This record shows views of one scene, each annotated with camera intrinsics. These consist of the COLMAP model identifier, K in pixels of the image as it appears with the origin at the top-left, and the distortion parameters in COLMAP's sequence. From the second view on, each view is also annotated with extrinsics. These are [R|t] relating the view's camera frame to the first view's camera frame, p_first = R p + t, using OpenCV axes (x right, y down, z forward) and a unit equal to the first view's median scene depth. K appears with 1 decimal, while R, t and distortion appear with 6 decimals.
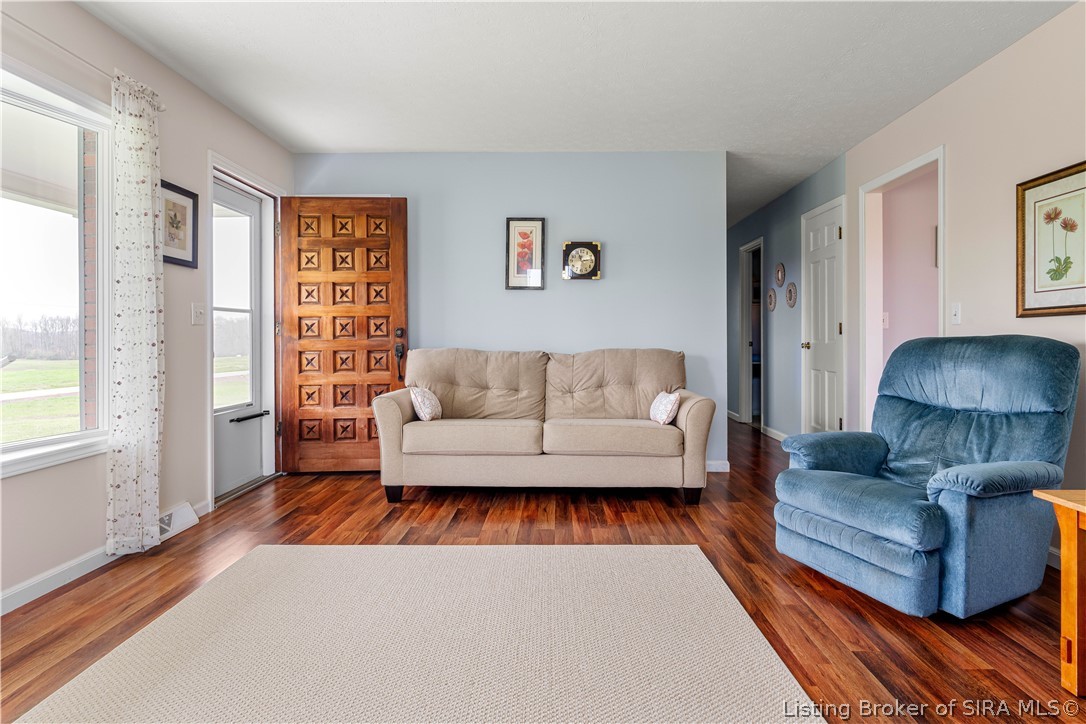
lens RADIAL K [[614.4, 0, 524.6], [0, 614.4, 337.6], [0, 0, 1]] dist [-0.000502, 0.001611]
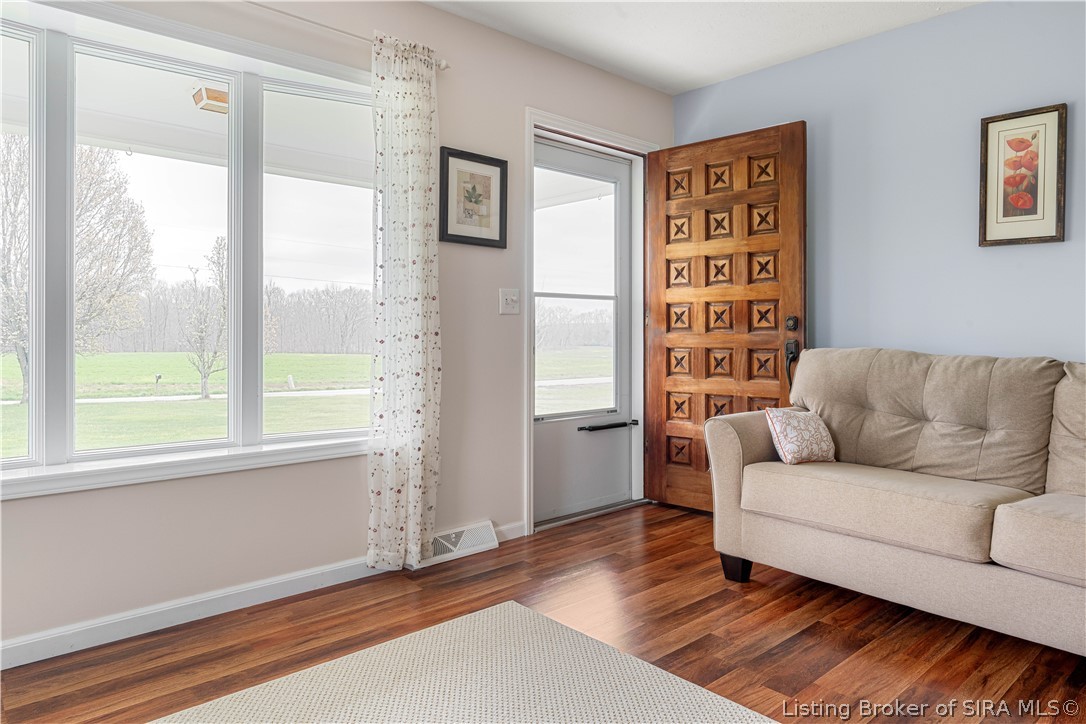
lens RADIAL K [[680.4, 0, 542.6], [0, 680.4, 331.9], [0, 0, 1]] dist [-0.004117, 0.003815]
pose [[0.707853, 0.006444, -0.706330, 0.142698], [-0.005867, 0.999978, 0.003243, 0.000274], [0.706335, 0.001849, 0.707875, 0.309904]]
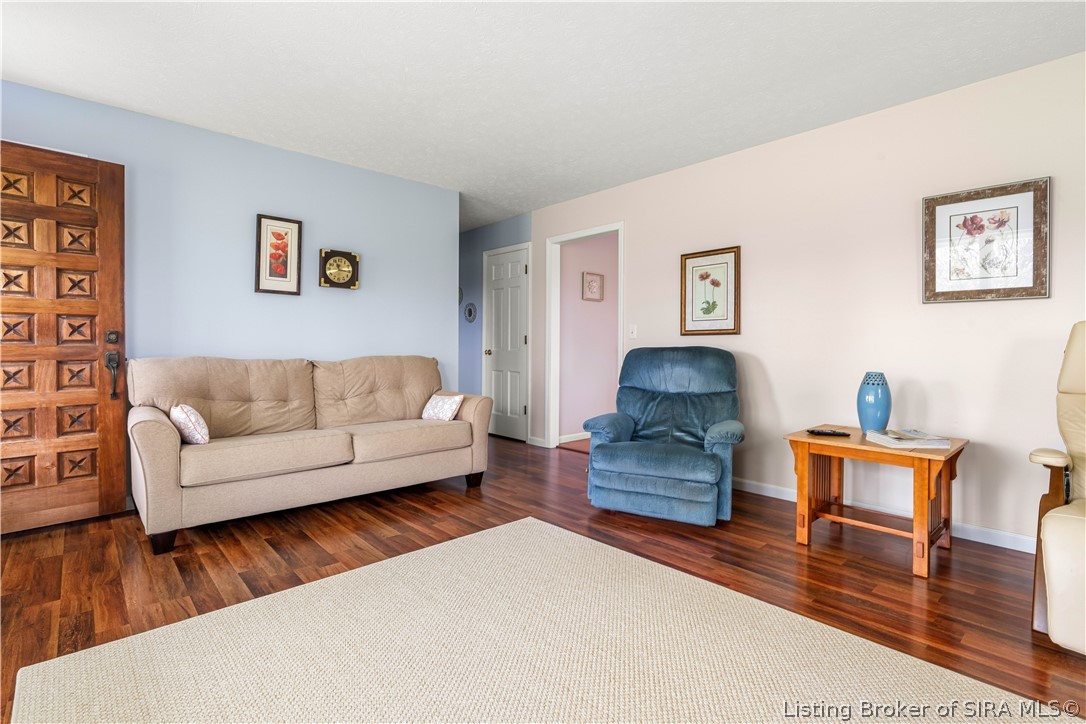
lens RADIAL K [[518.4, 0, 525.8], [0, 518.4, 348.4], [0, 0, 1]] dist [-0.003358, 0.001742]
pose [[0.726288, 0.002386, 0.687386, -0.303449], [-0.007371, 0.999964, 0.004317, -0.000604], [-0.687351, -0.008202, 0.726279, 0.182577]]
